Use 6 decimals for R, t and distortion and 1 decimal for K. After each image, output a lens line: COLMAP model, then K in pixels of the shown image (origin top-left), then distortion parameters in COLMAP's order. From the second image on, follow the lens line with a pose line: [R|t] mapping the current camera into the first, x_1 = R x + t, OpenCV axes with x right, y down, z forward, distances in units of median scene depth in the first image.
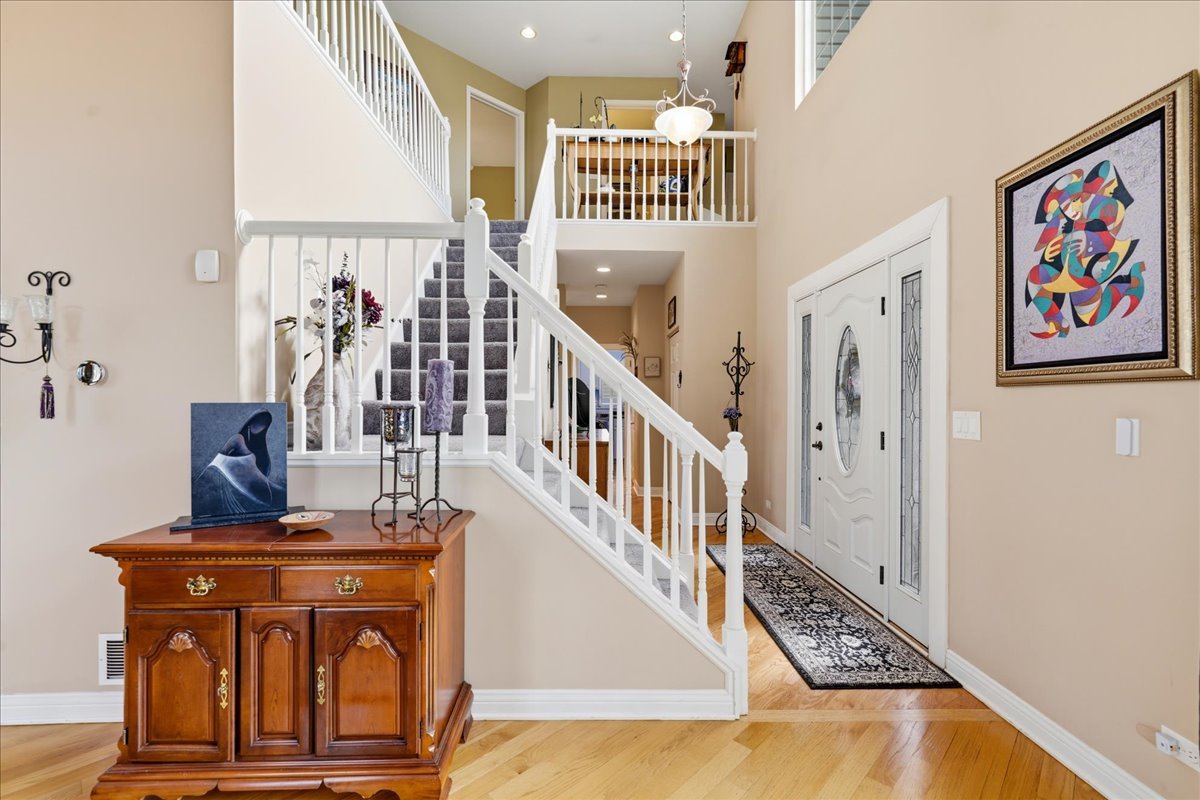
lens RADIAL K [[533.8, 0, 600.0], [0, 533.8, 400.0], [0, 0, 1]] dist [0.001527, 0.000199]
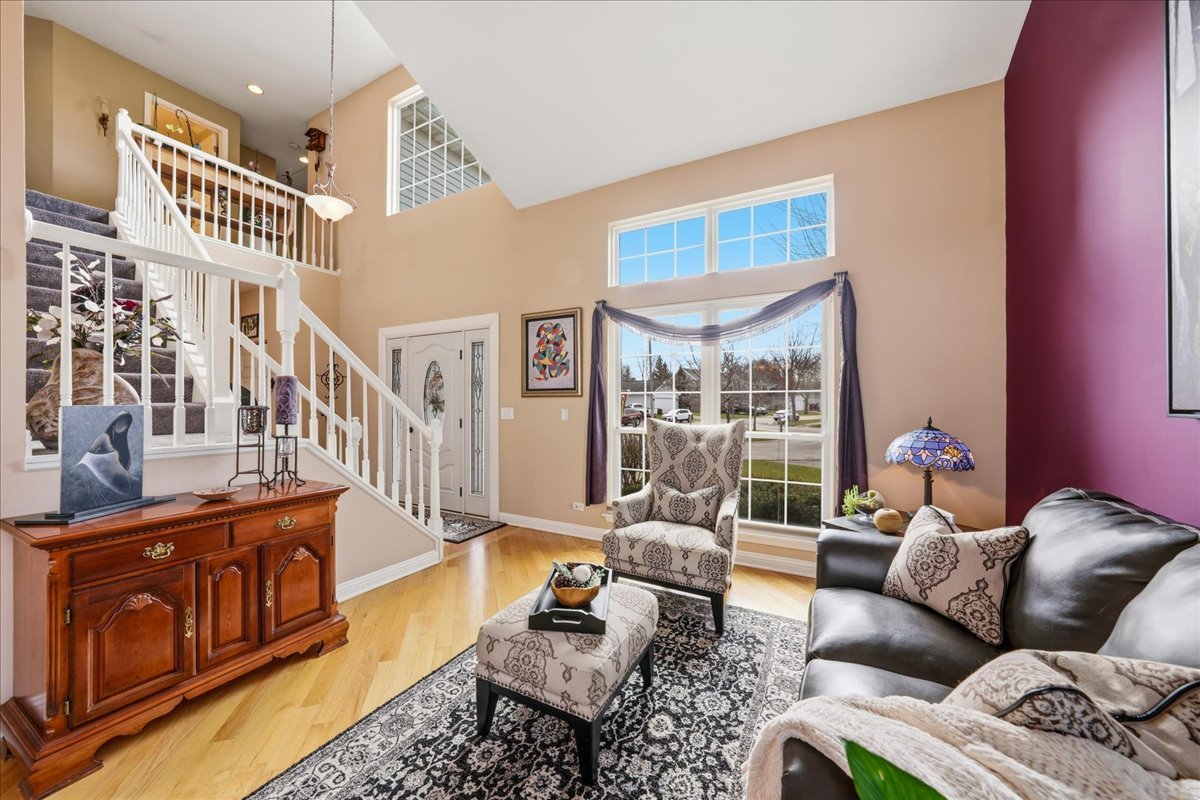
lens RADIAL K [[439.1, 0, 600.0], [0, 439.1, 400.0], [0, 0, 1]] dist [-0.000732, -0.000007]
pose [[0.480197, 0.005457, 0.877144, -0.969765], [-0.001945, 0.999985, -0.005157, -0.003606], [-0.877158, 0.000770, 0.480200, -0.337915]]
